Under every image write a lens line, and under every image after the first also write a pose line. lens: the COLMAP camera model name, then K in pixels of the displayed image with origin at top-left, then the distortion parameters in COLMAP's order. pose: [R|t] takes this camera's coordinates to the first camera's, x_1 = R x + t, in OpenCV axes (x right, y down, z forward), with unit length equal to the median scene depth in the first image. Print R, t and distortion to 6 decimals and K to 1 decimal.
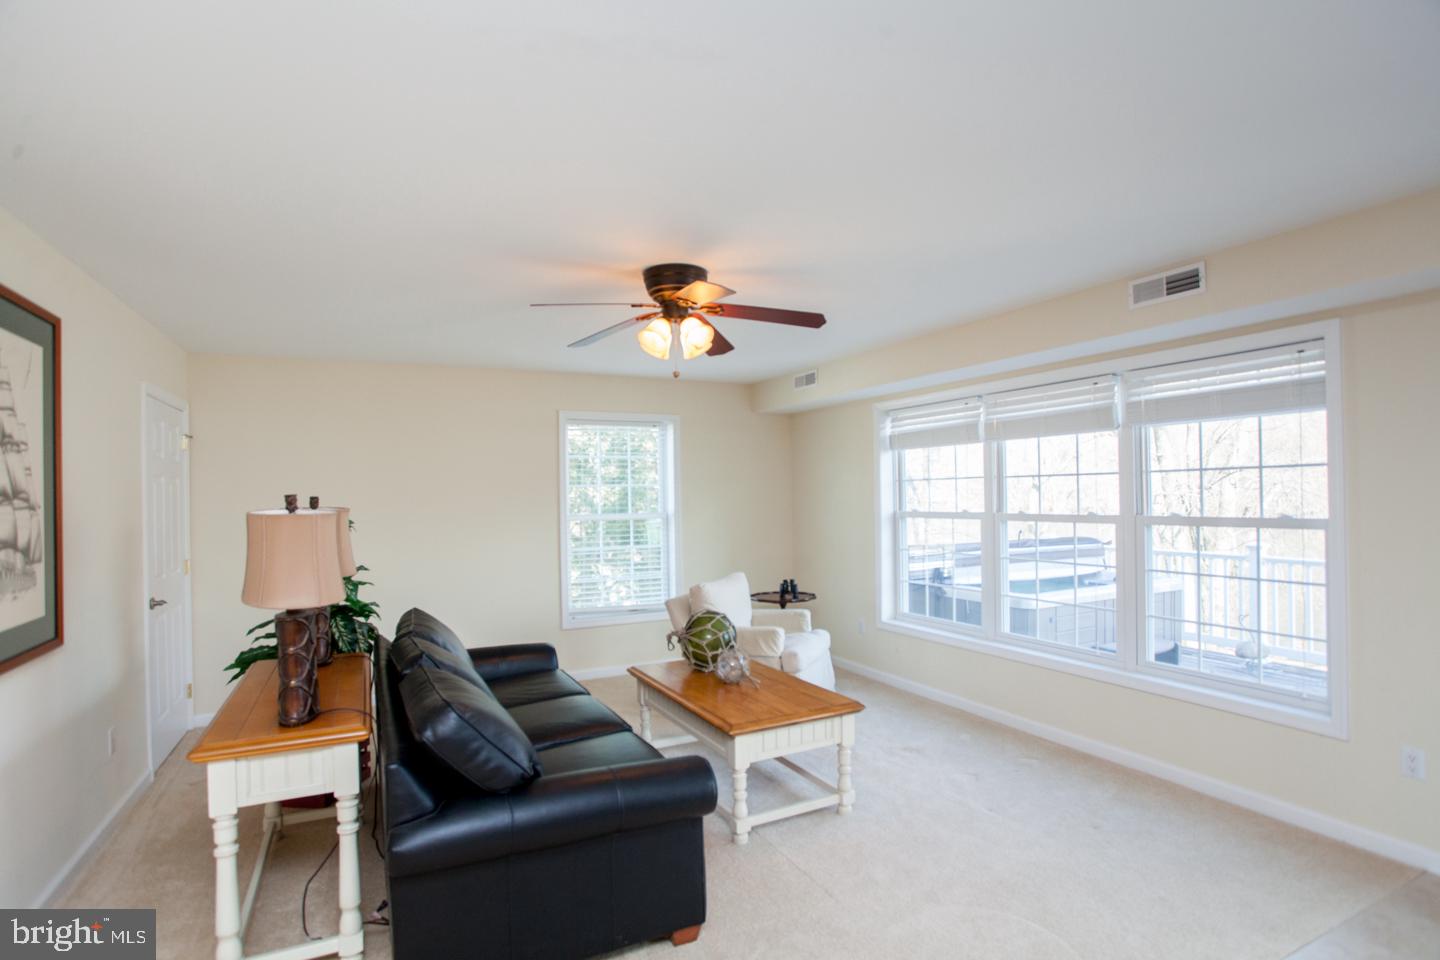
lens RADIAL K [[710.0, 0, 718.6], [0, 710.0, 480.4], [0, 0, 1]] dist [-0.051043, 0.020192]
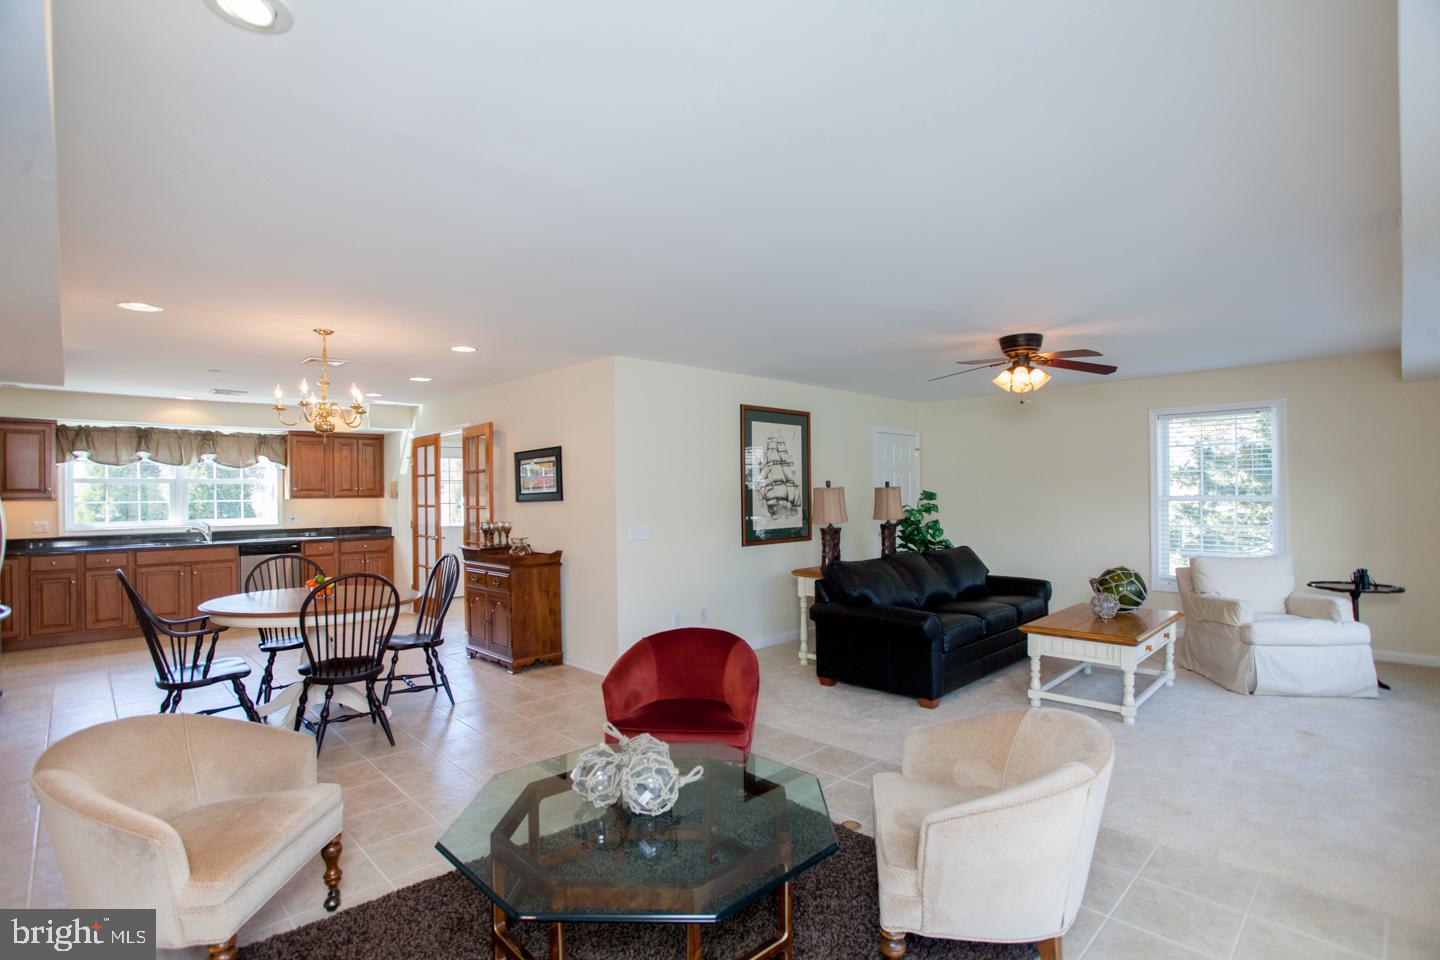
lens RADIAL K [[681.6, 0, 713.8], [0, 681.6, 485.4], [0, 0, 1]] dist [-0.002356, 0.000140]
pose [[0.300080, -0.001398, -0.953913, 1.113366], [0.025002, 0.999667, 0.006400, 0.008331], [0.953586, -0.025771, 0.300015, -0.090219]]
